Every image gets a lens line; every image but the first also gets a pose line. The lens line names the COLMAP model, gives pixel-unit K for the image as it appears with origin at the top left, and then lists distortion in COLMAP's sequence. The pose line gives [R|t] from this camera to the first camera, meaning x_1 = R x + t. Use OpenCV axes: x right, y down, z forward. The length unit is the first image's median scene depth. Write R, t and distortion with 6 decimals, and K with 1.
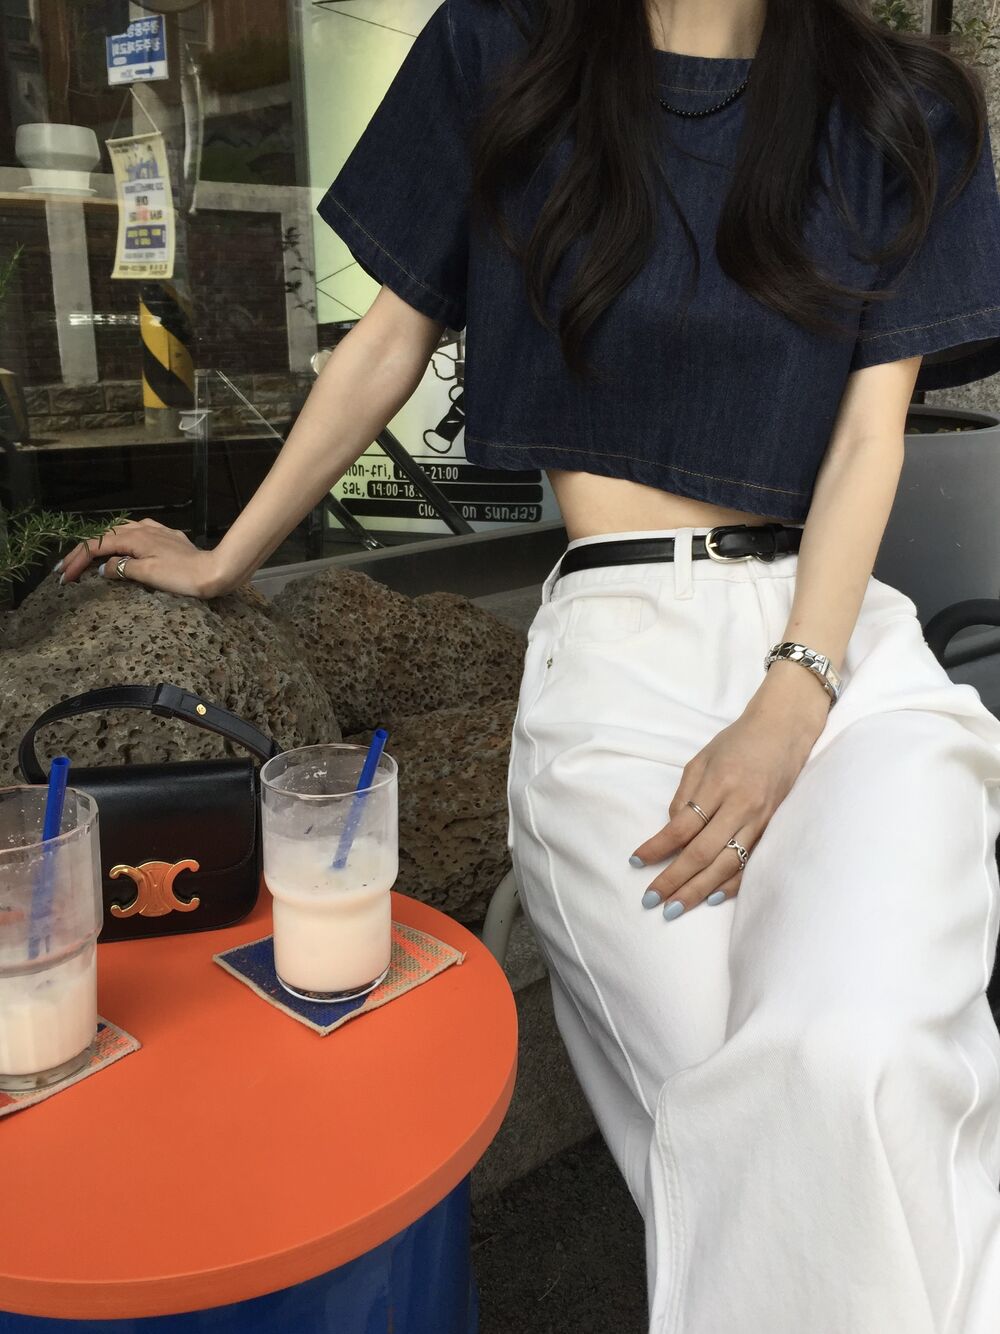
lens RADIAL K [[1244.4, 0, 524.4], [0, 1244.4, 593.6], [0, 0, 1]] dist [0.076360, -0.125588]
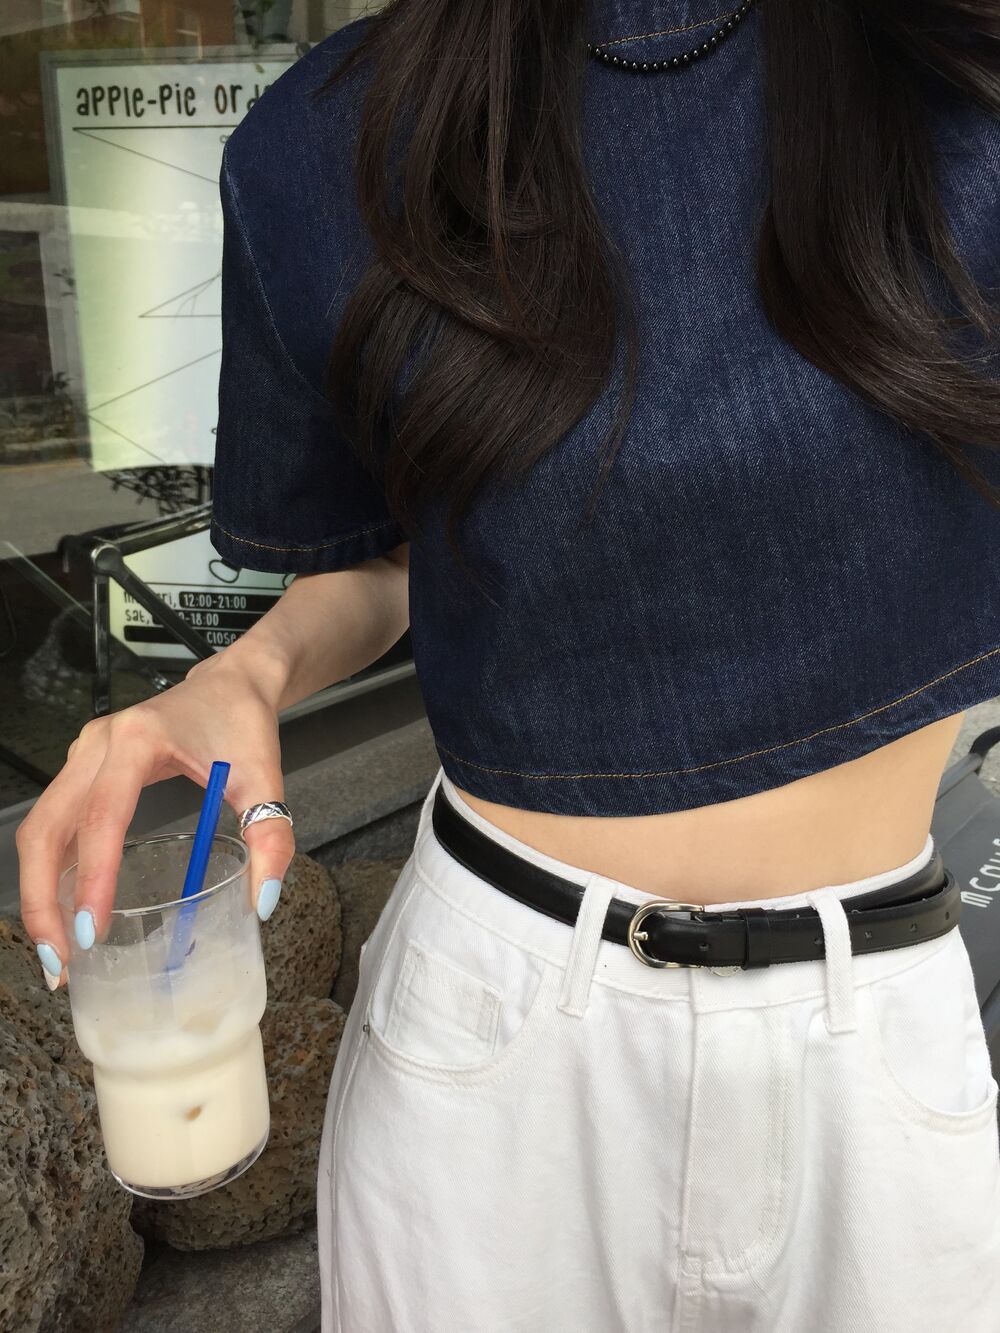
lens RADIAL K [[1169.5, 0, 522.1], [0, 1169.5, 637.3], [0, 0, 1]] dist [0.080397, -0.120148]
pose [[0.982692, -0.032589, 0.182358, -0.016724], [0.023862, 0.998472, 0.049847, -0.222636], [-0.183704, -0.044633, 0.981968, 0.056971]]
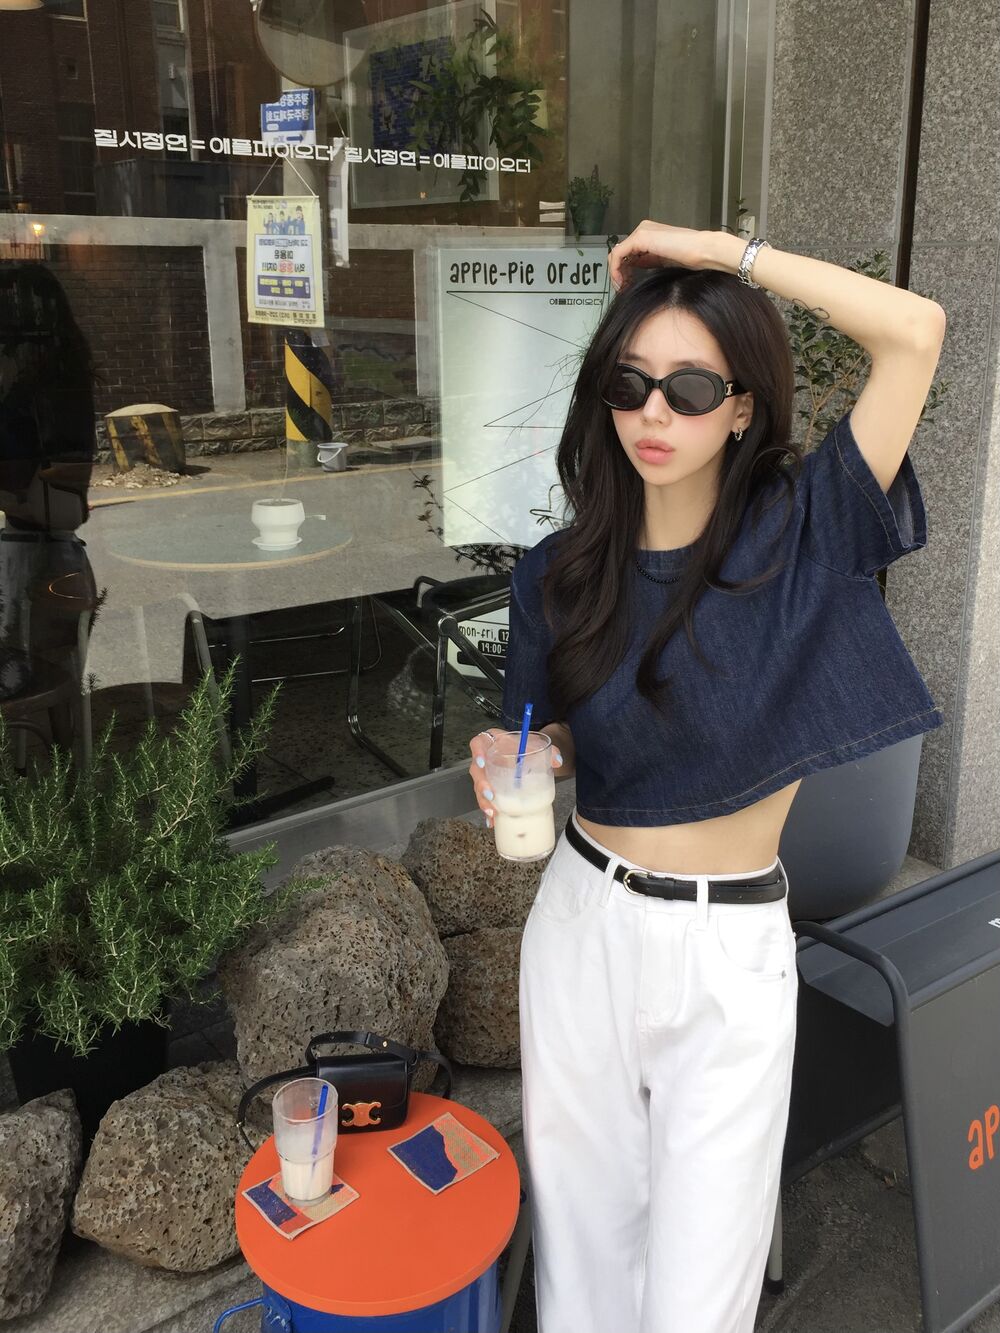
lens RADIAL K [[1229.8, 0, 552.0], [0, 1229.8, 589.6], [0, 0, 1]] dist [0.079574, -0.115786]
pose [[0.997076, 0.029812, -0.070355, 0.080216], [-0.028253, 0.999335, 0.023046, -0.361701], [0.070995, -0.020991, 0.997256, -0.551759]]
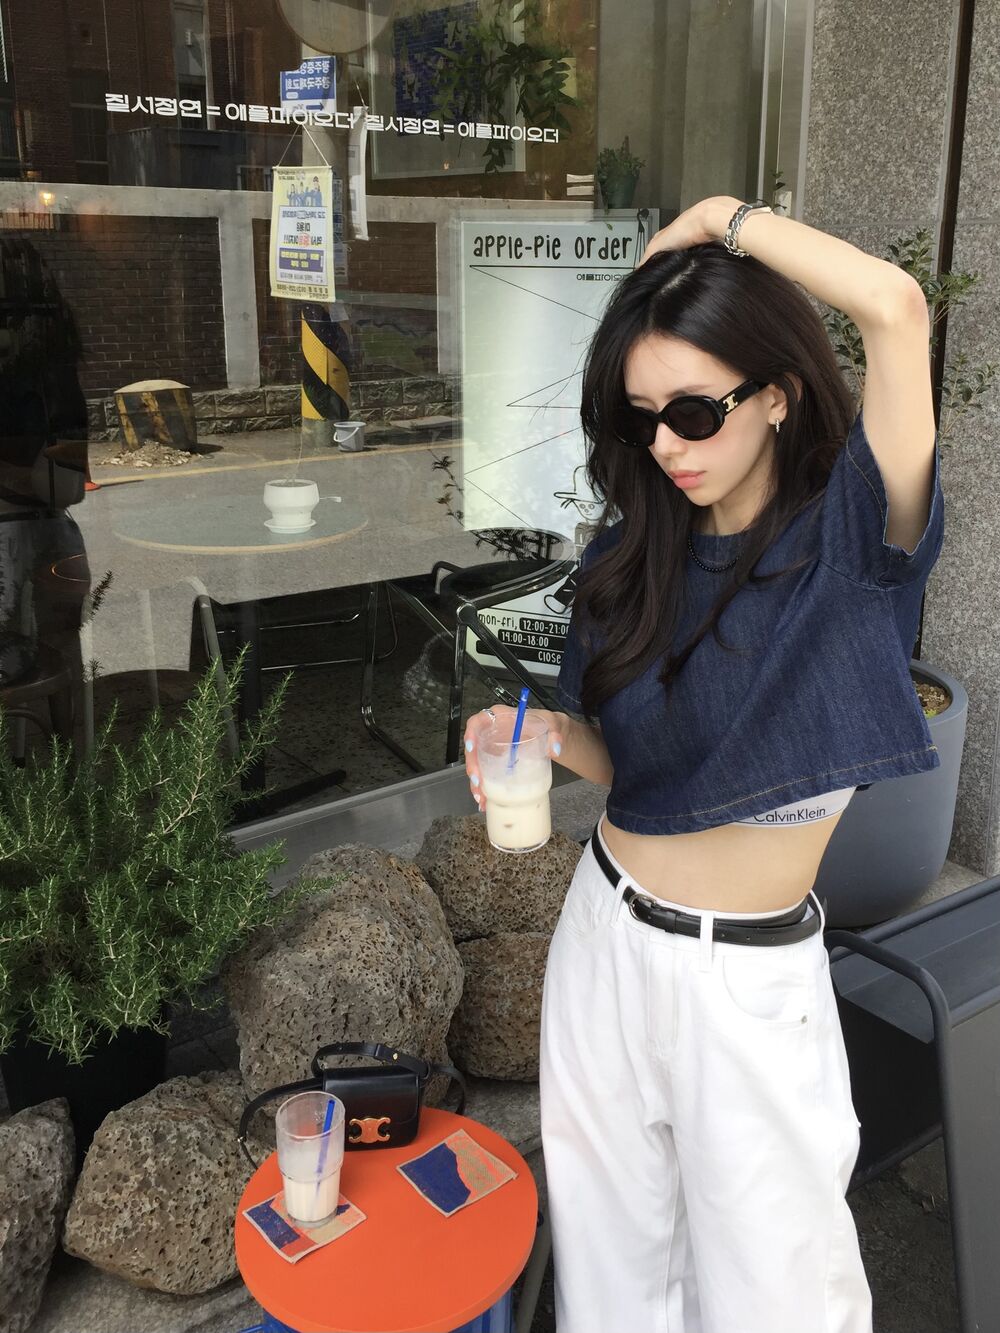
lens RADIAL K [[1278.4, 0, 567.0], [0, 1278.4, 559.5], [0, 0, 1]] dist [0.081954, -0.117172]
pose [[0.996203, 0.039559, -0.077556, 0.078271], [-0.038892, 0.999192, 0.010096, -0.362468], [0.077893, -0.007041, 0.996937, -0.540297]]
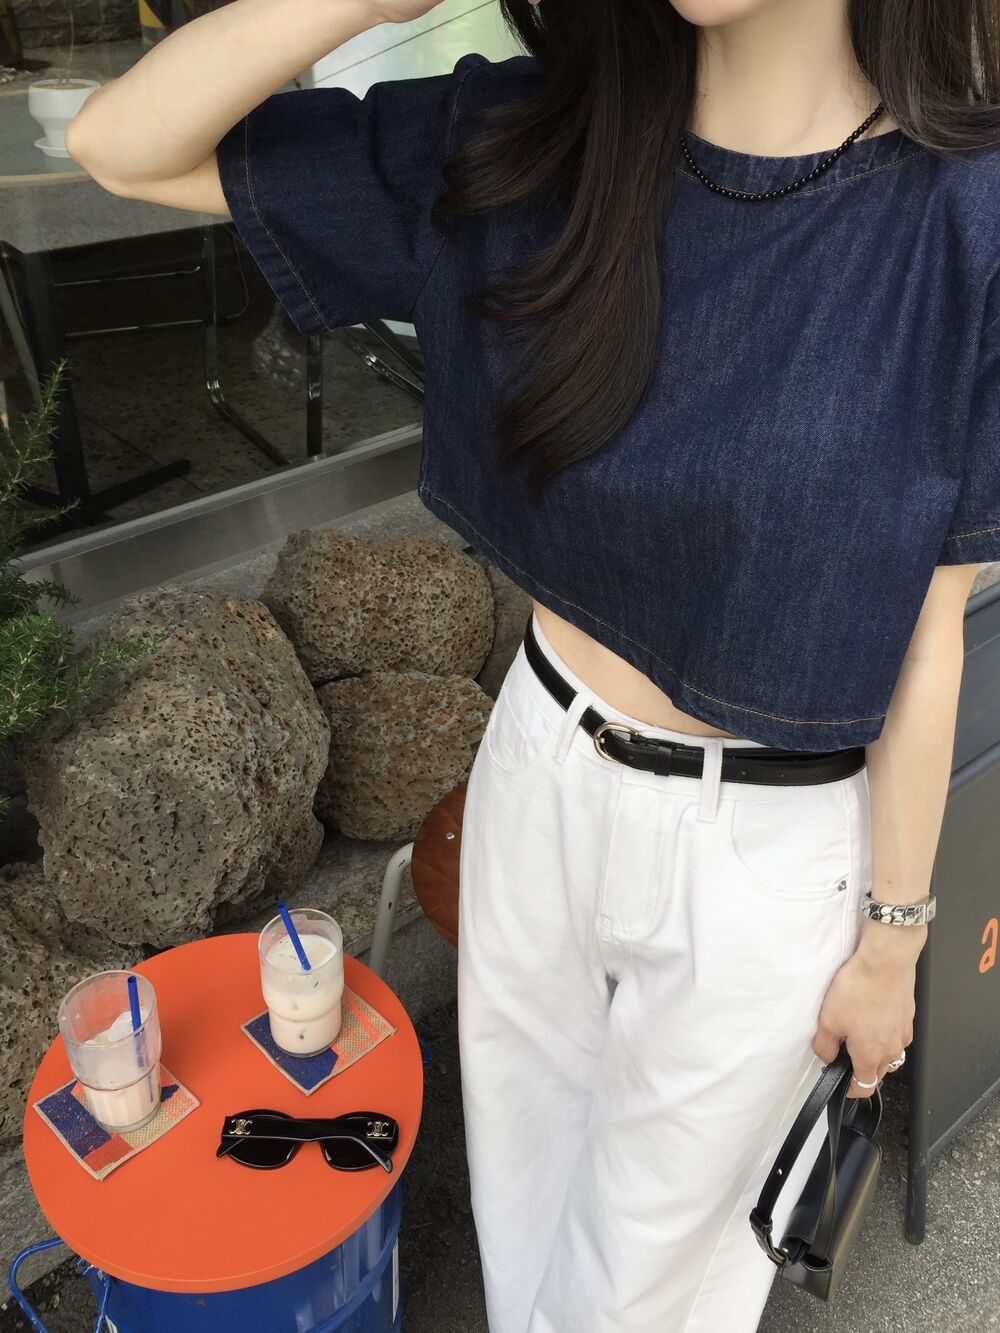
lens RADIAL K [[1233.6, 0, 514.7], [0, 1233.6, 616.3], [0, 0, 1]] dist [0.083508, -0.138679]
pose [[0.999003, 0.043090, -0.011667, 0.048304], [-0.036920, 0.944409, 0.326692, -0.356757], [0.025096, -0.325936, 0.945059, -0.161330]]
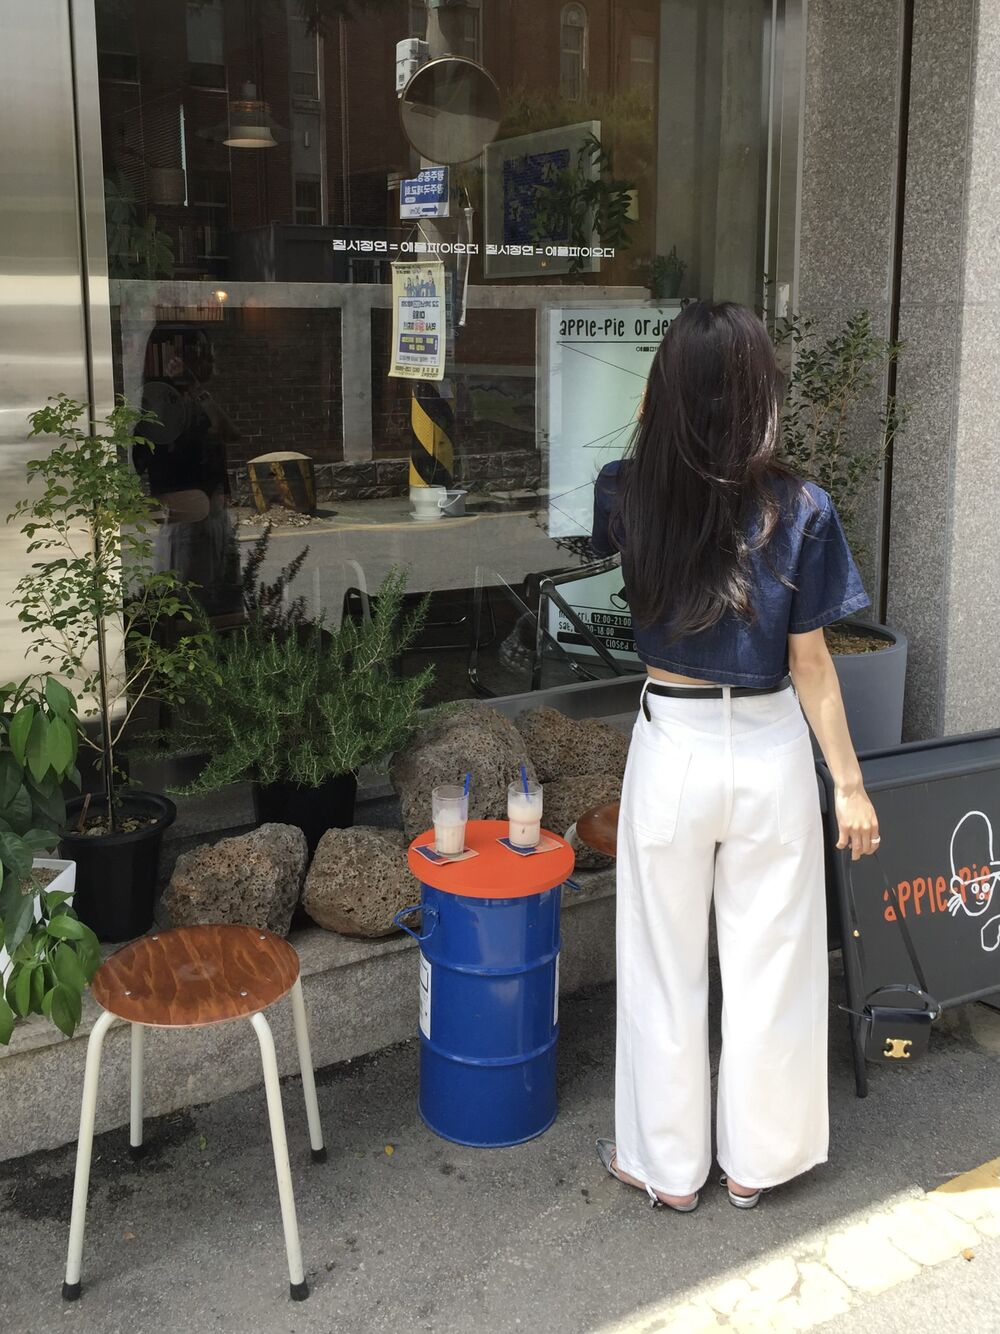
lens RADIAL K [[1337.2, 0, 494.6], [0, 1337.2, 523.1], [0, 0, 1]] dist [0.046454, -0.010163]
pose [[0.976872, 0.038819, -0.210272, 0.259852], [-0.056693, 0.995209, -0.079653, -0.154838], [0.206173, 0.089732, 0.974393, -1.403569]]
